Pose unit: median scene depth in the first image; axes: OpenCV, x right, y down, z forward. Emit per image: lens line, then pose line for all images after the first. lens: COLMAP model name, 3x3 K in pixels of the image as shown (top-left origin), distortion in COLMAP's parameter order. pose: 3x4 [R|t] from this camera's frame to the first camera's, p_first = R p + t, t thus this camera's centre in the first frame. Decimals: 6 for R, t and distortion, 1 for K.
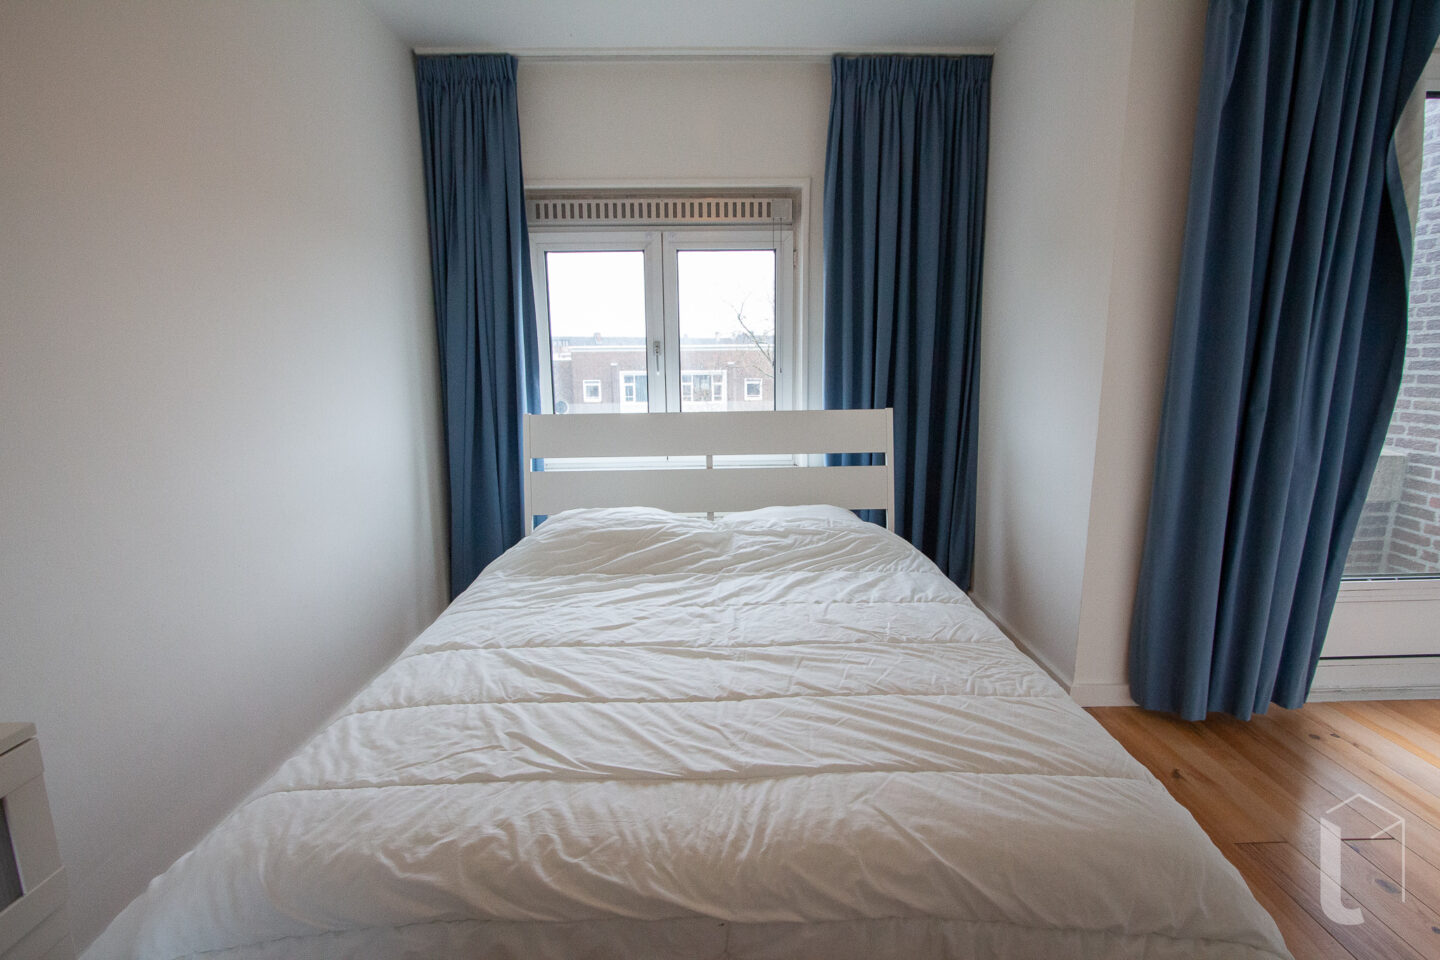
lens RADIAL K [[662.0, 0, 734.7], [0, 662.0, 479.6], [0, 0, 1]] dist [-0.014606, 0.001494]
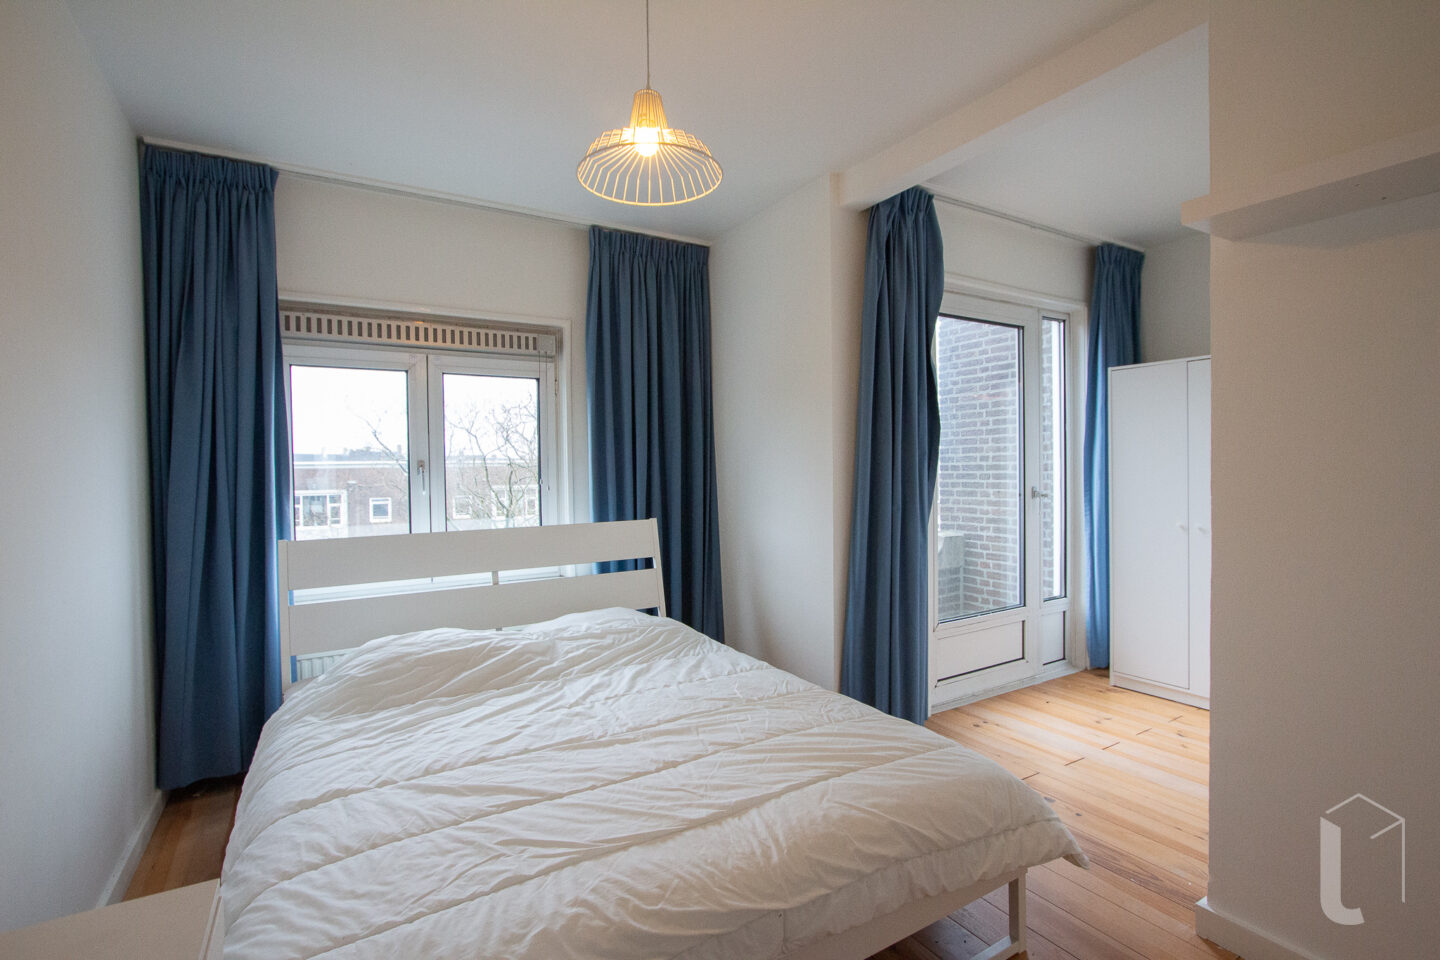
lens RADIAL K [[662.0, 0, 721.4], [0, 662.0, 484.3], [0, 0, 1]] dist [-0.014606, 0.001494]
pose [[0.865958, -0.014406, 0.499910, -0.253304], [0.097437, 0.985290, -0.140390, 0.008084], [-0.490534, 0.170281, 0.854623, -0.058688]]
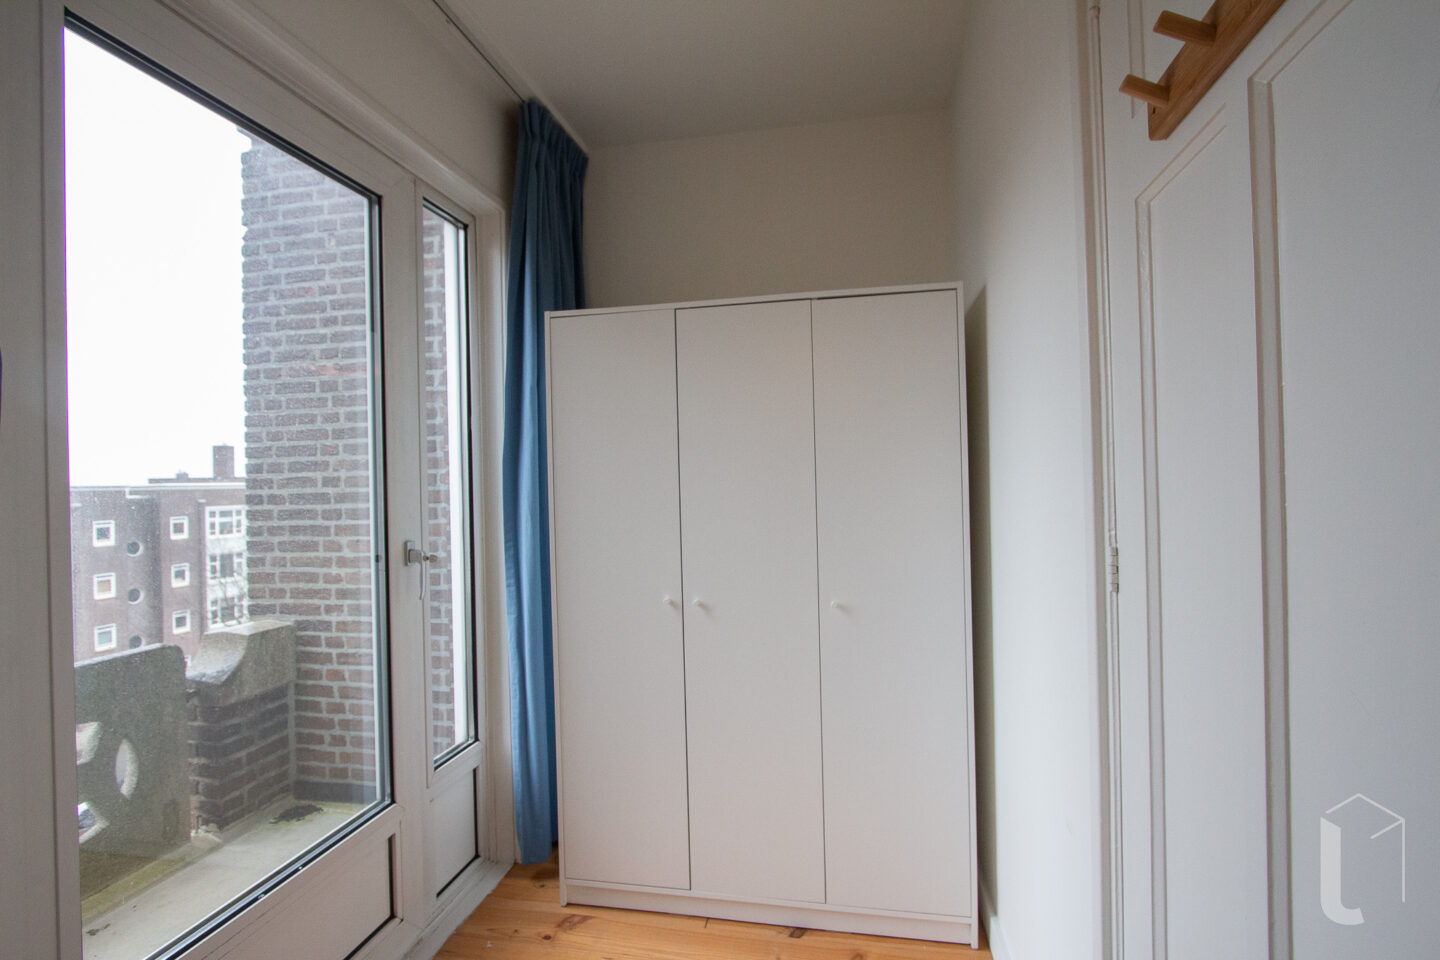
lens RADIAL K [[662.0, 0, 729.9], [0, 662.0, 485.5], [0, 0, 1]] dist [-0.014606, 0.001494]
pose [[0.191917, 0.005311, 0.981397, 0.386667], [0.196443, 0.979540, -0.043717, -0.074190], [-0.961550, 0.201179, 0.186947, 0.340006]]
